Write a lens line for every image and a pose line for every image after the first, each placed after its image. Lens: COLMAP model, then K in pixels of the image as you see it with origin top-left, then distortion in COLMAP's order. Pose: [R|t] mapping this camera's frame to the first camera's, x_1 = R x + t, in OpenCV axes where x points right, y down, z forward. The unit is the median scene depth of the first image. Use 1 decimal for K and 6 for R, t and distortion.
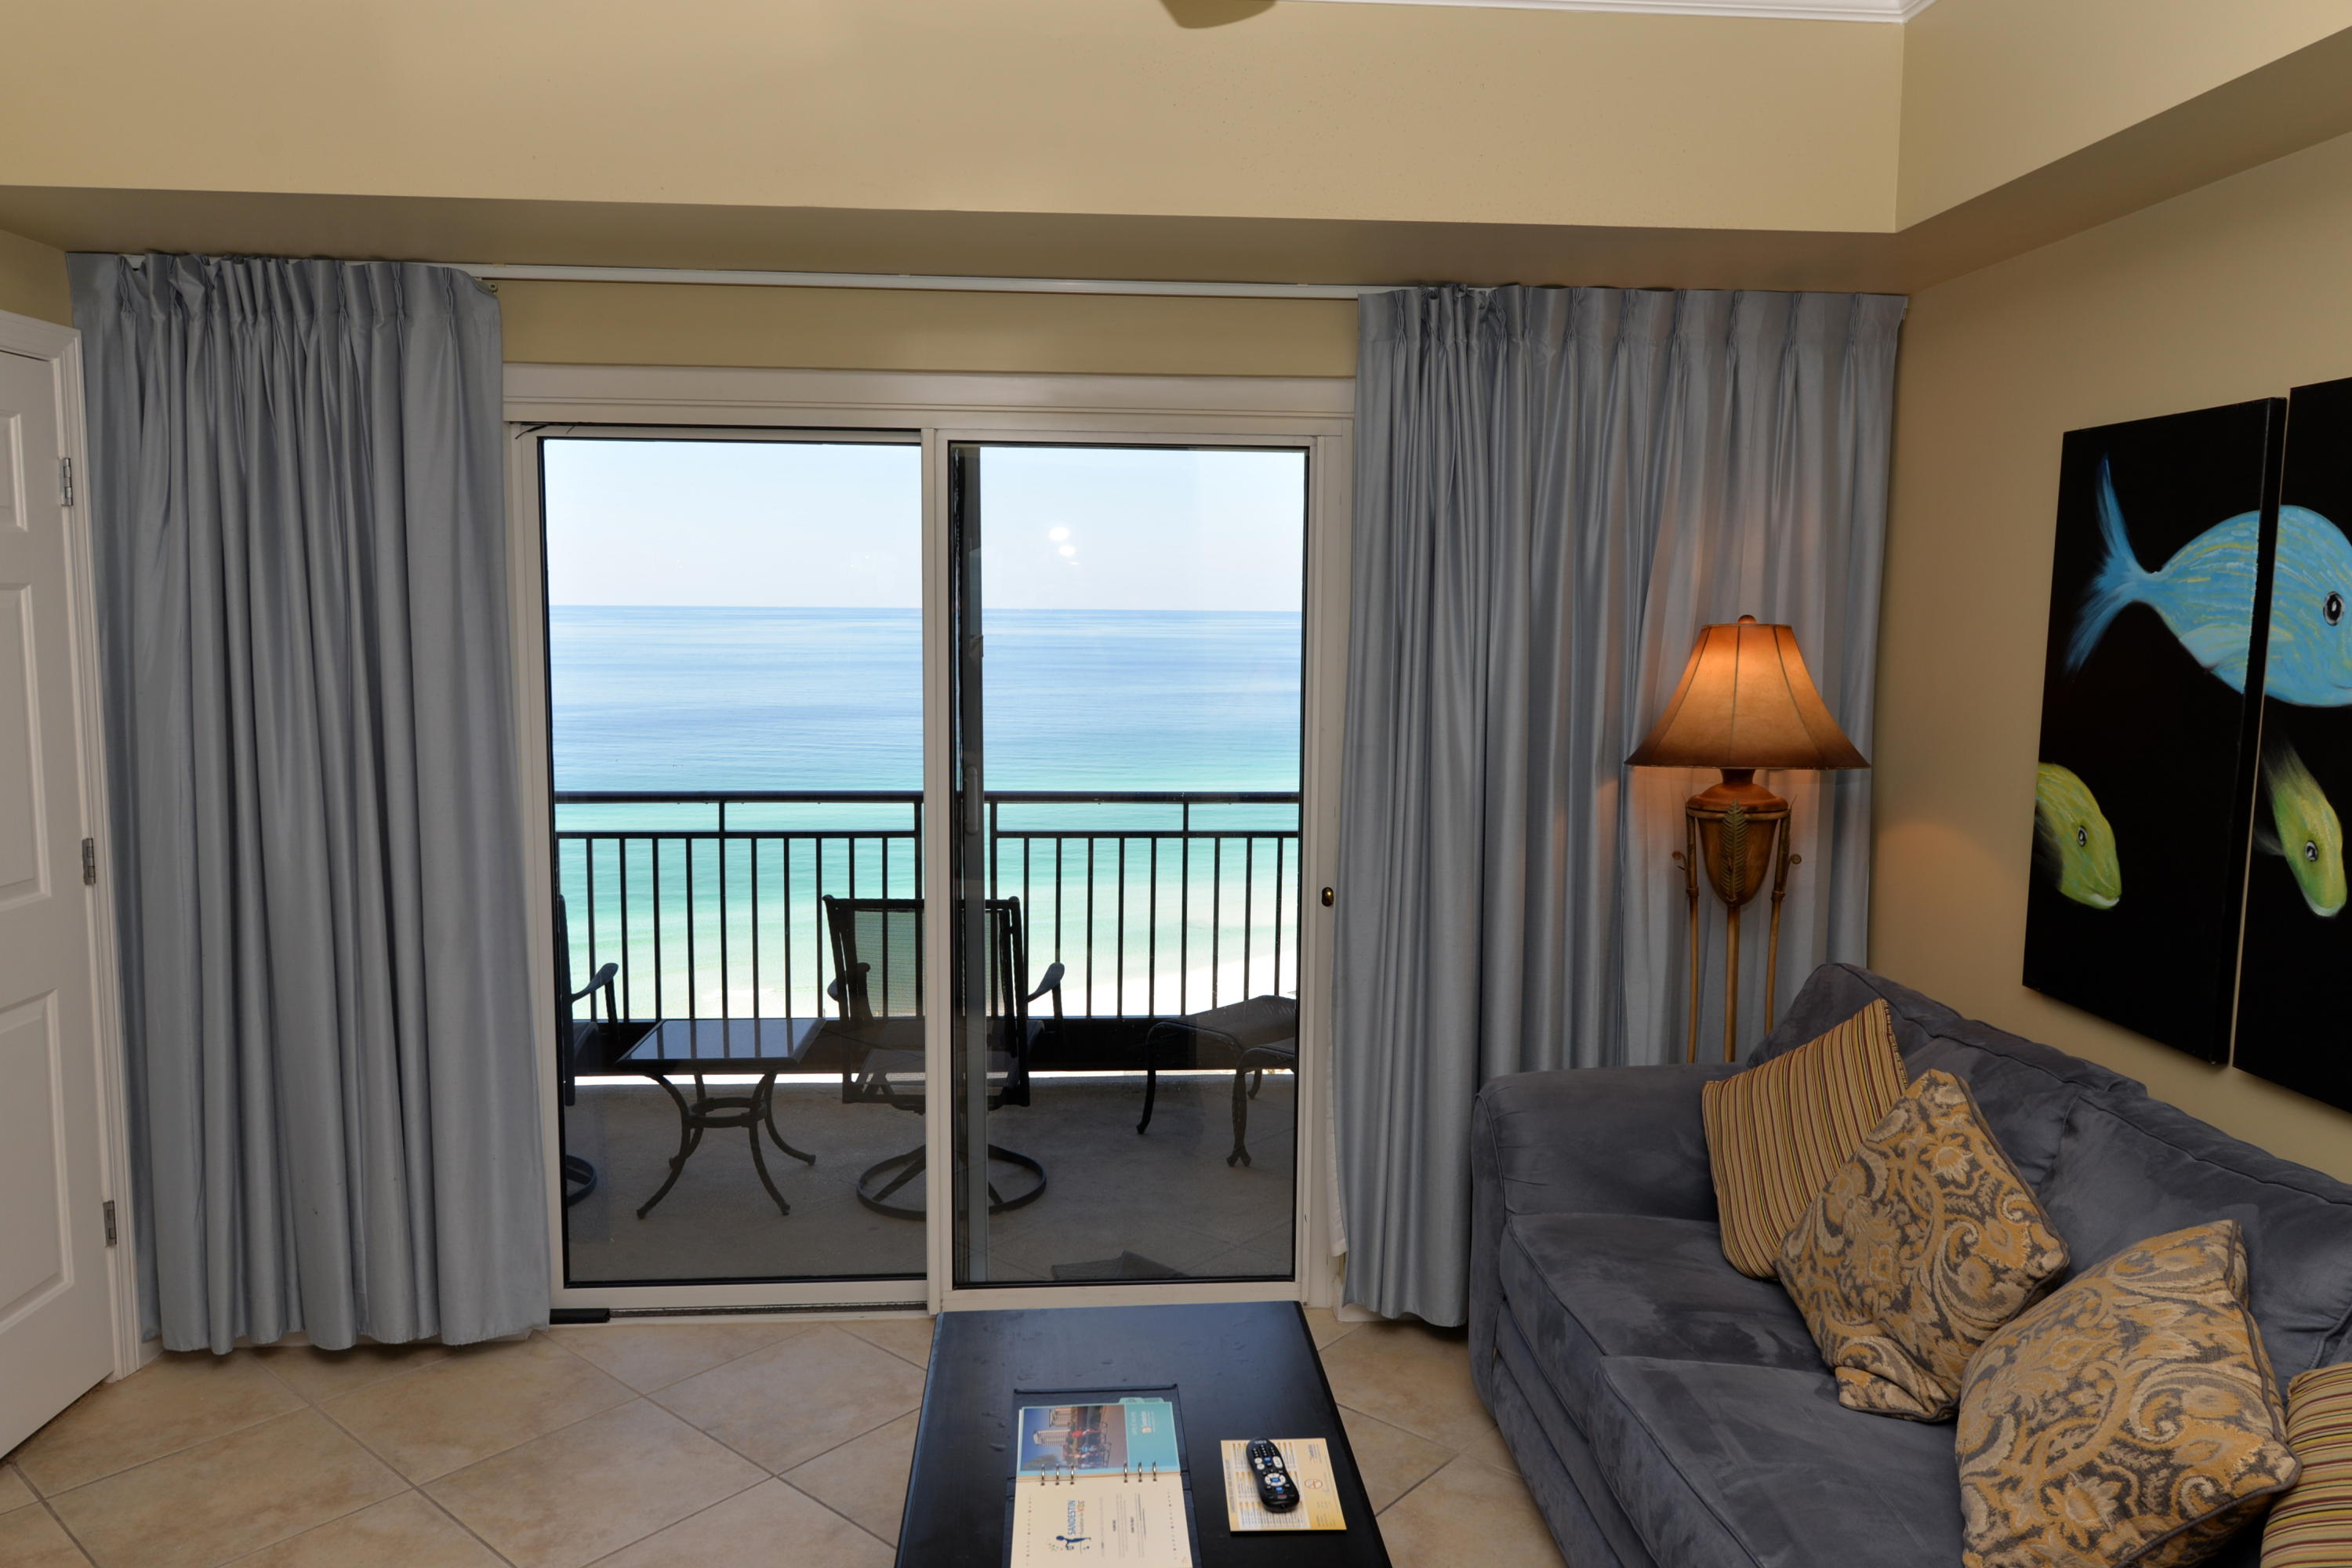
lens RADIAL K [[1575.5, 0, 1176.0], [0, 1575.5, 784.0], [0, 0, 1]] dist [-0.005687, 0.003051]
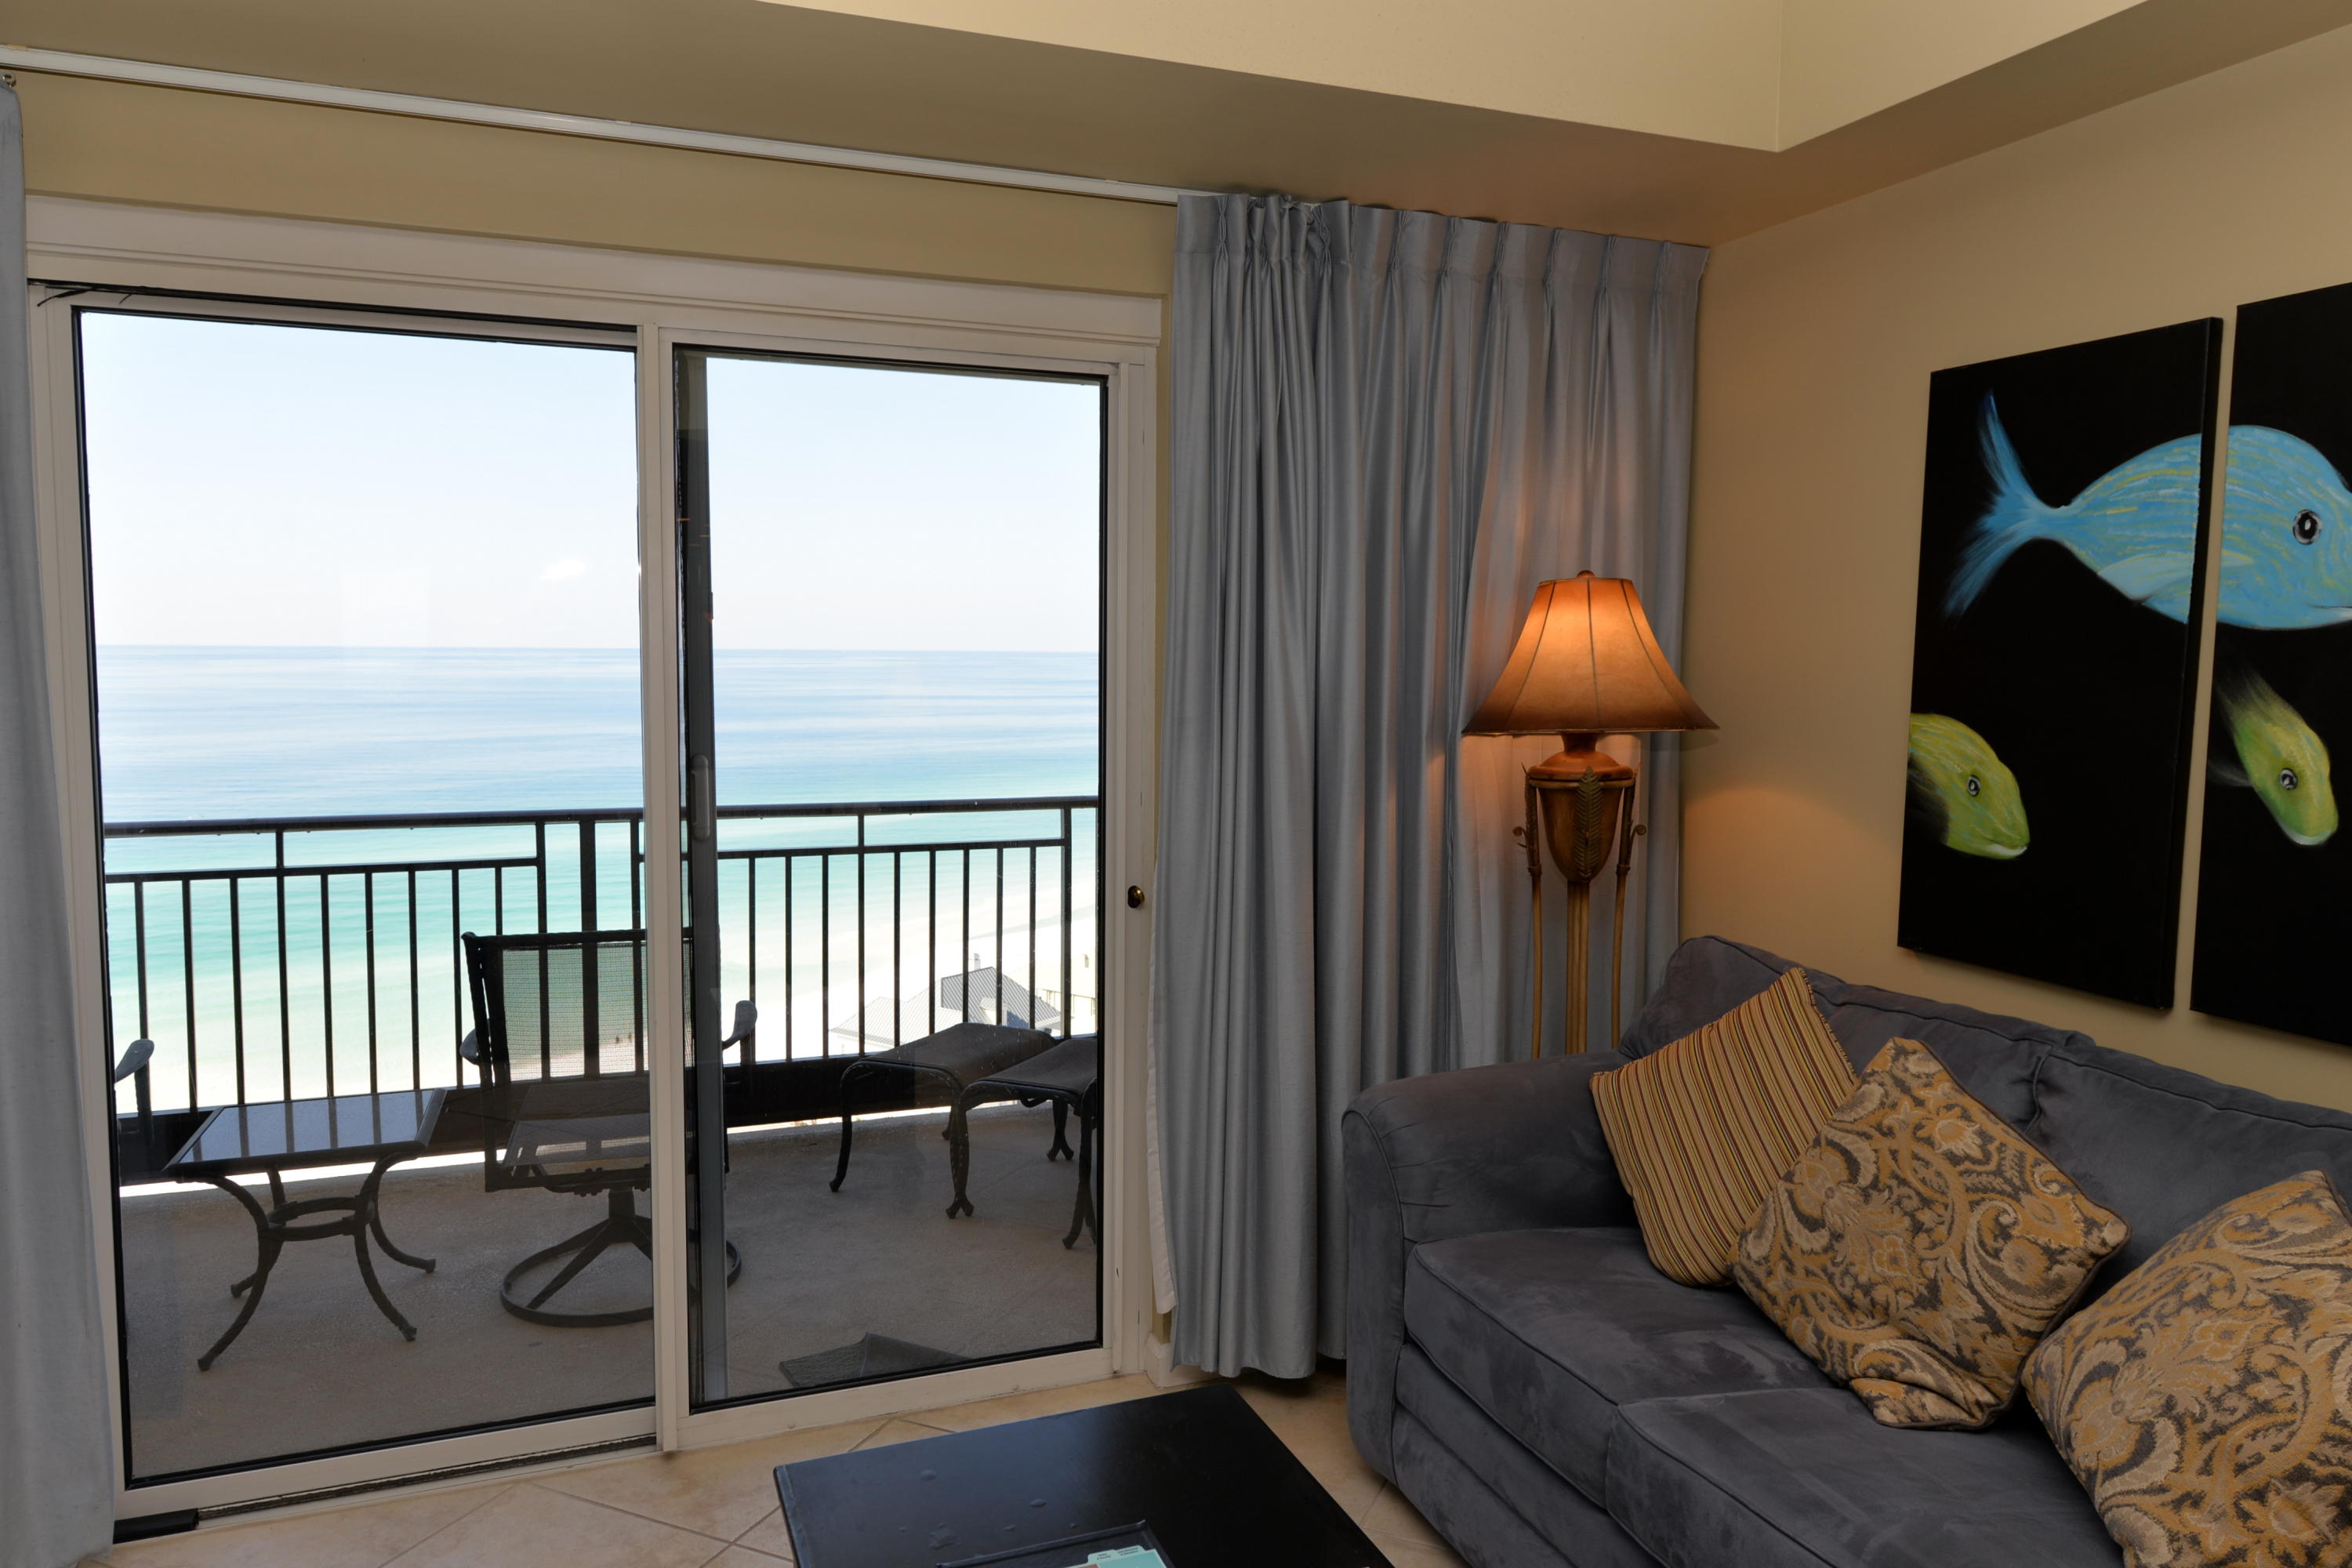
lens RADIAL K [[1547.3, 0, 1175.2], [0, 1547.3, 778.0], [0, 0, 1]] dist [-0.002276, 0.000997]
pose [[0.956695, -0.024635, 0.290050, -0.184117], [0.031866, 0.999287, -0.020233, 0.034900], [-0.289344, 0.028600, 0.956798, 0.253985]]
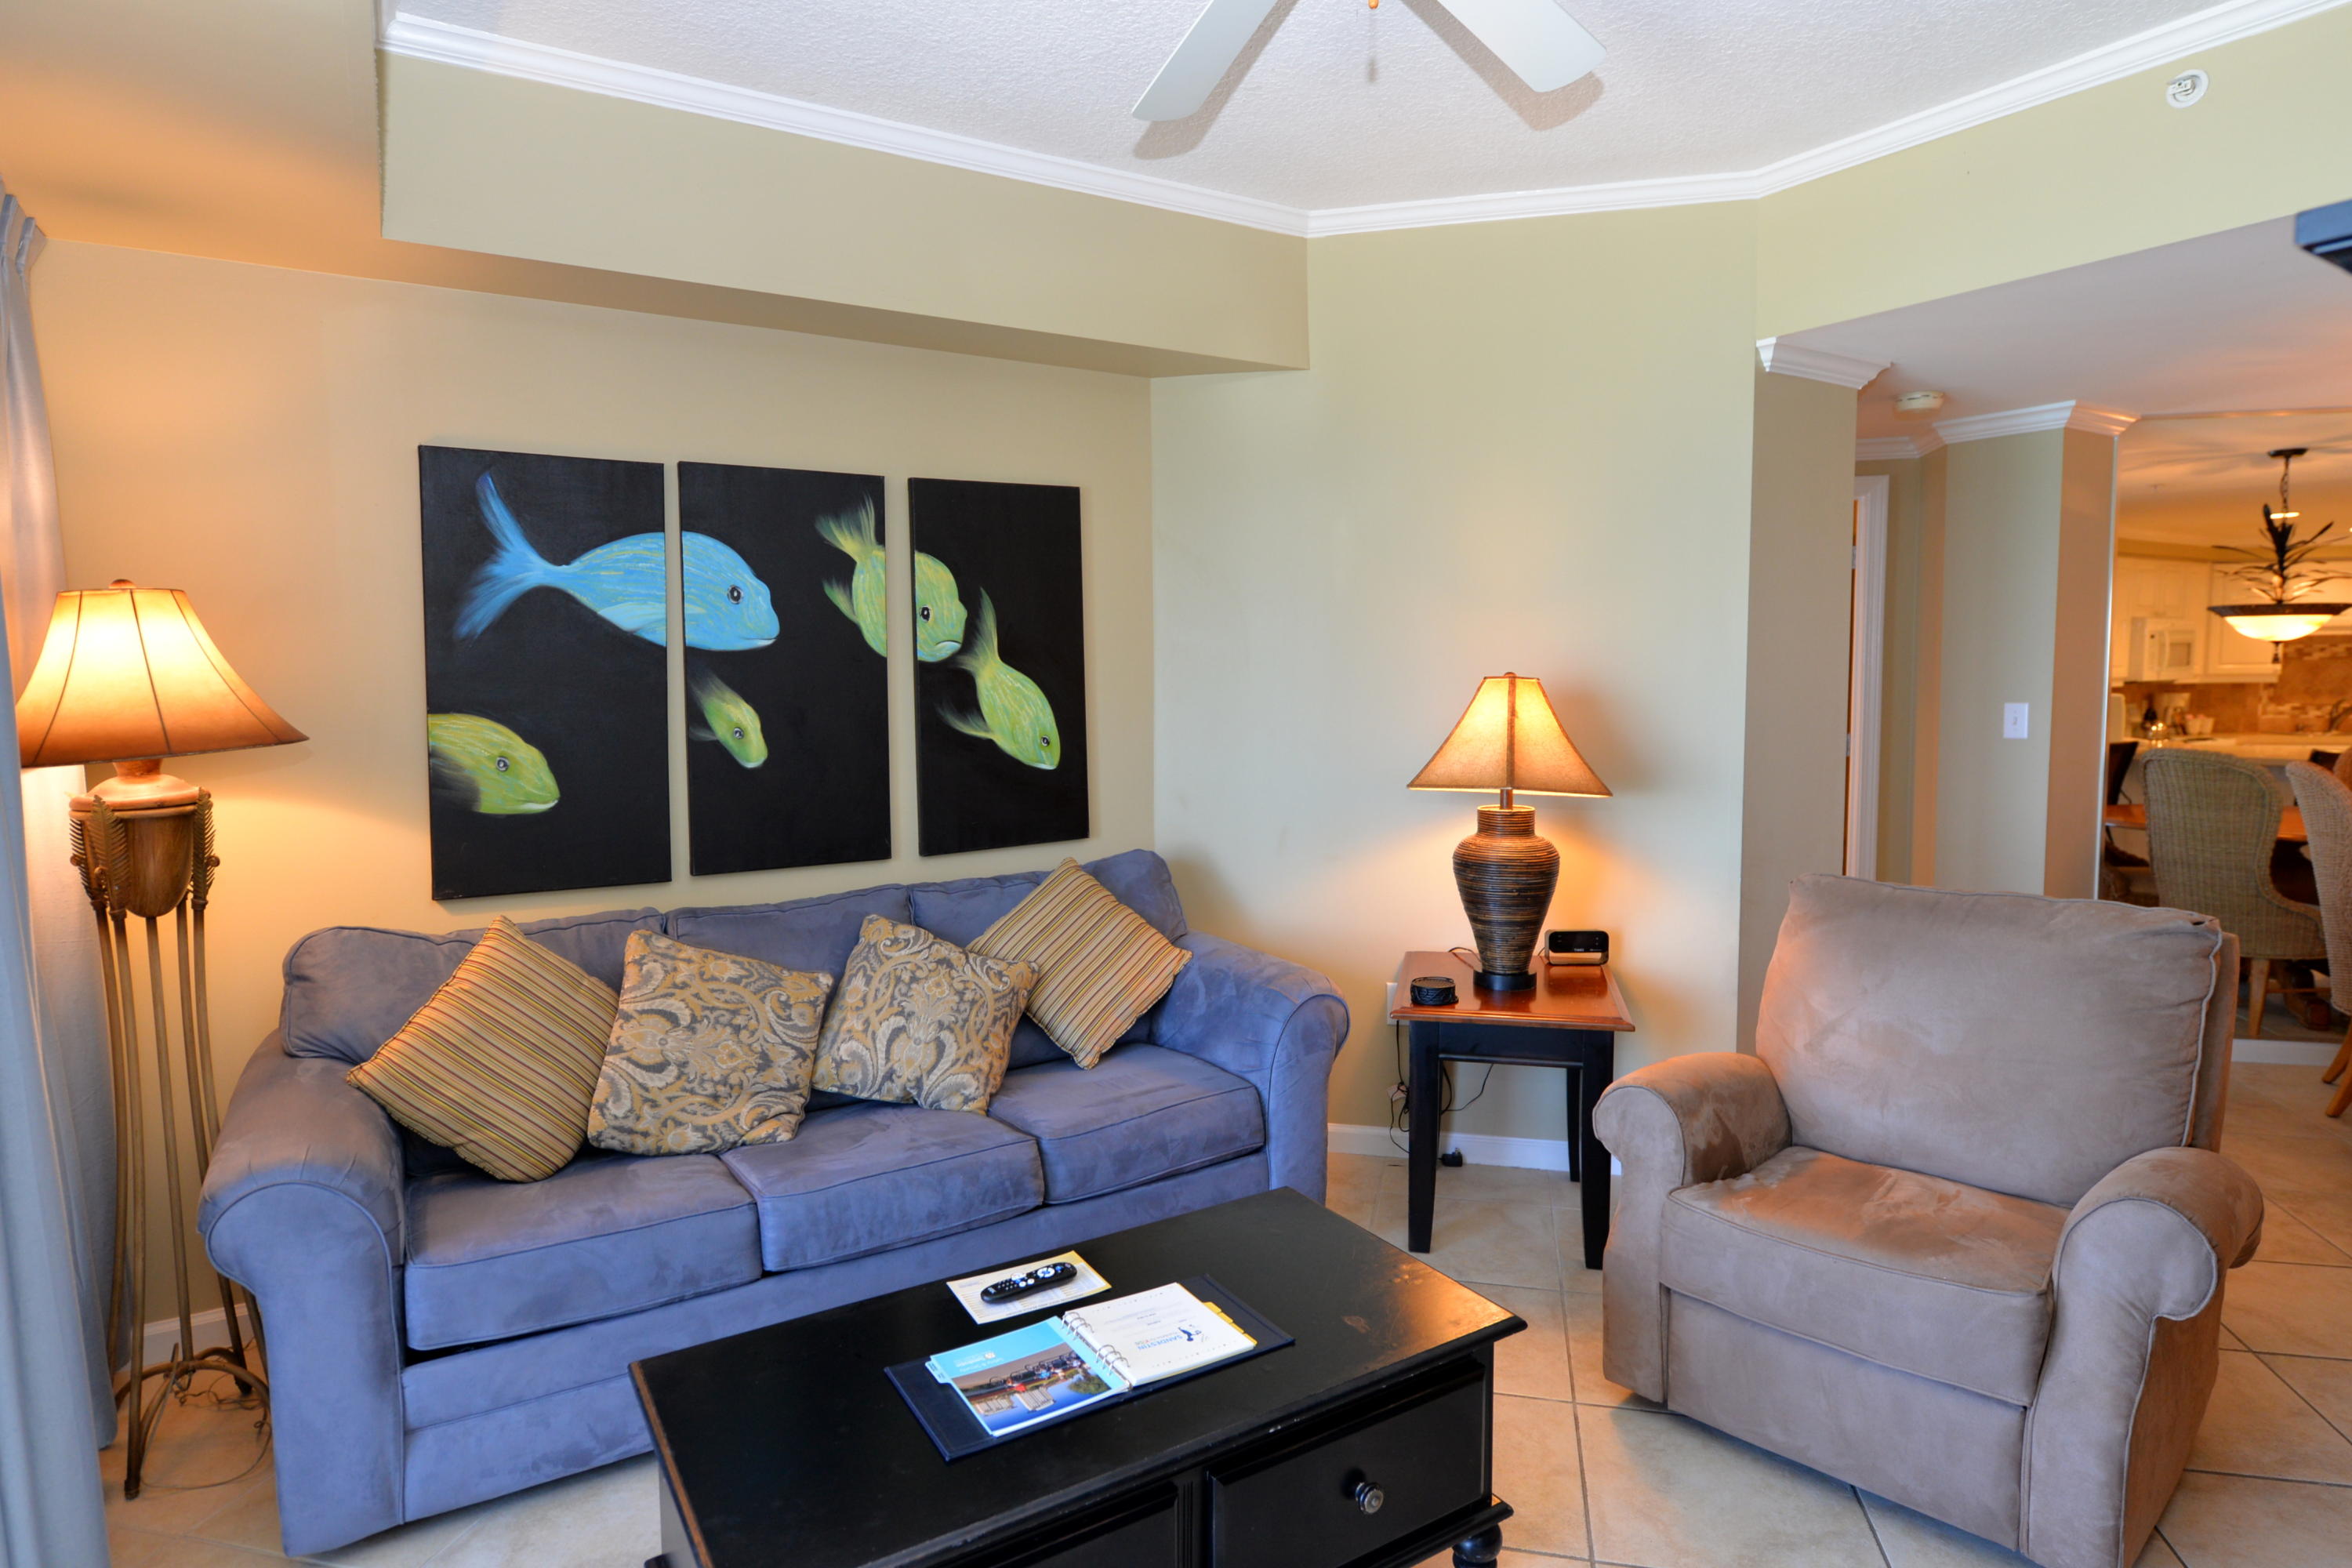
lens RADIAL K [[1282.3, 0, 1182.6], [0, 1282.3, 783.3], [0, 0, 1]] dist [-0.018140, -0.000624]
pose [[-0.461708, -0.080793, 0.883345, -0.683843], [0.101342, 0.984518, 0.143016, -0.049588], [-0.881224, 0.155552, -0.446372, 1.066703]]
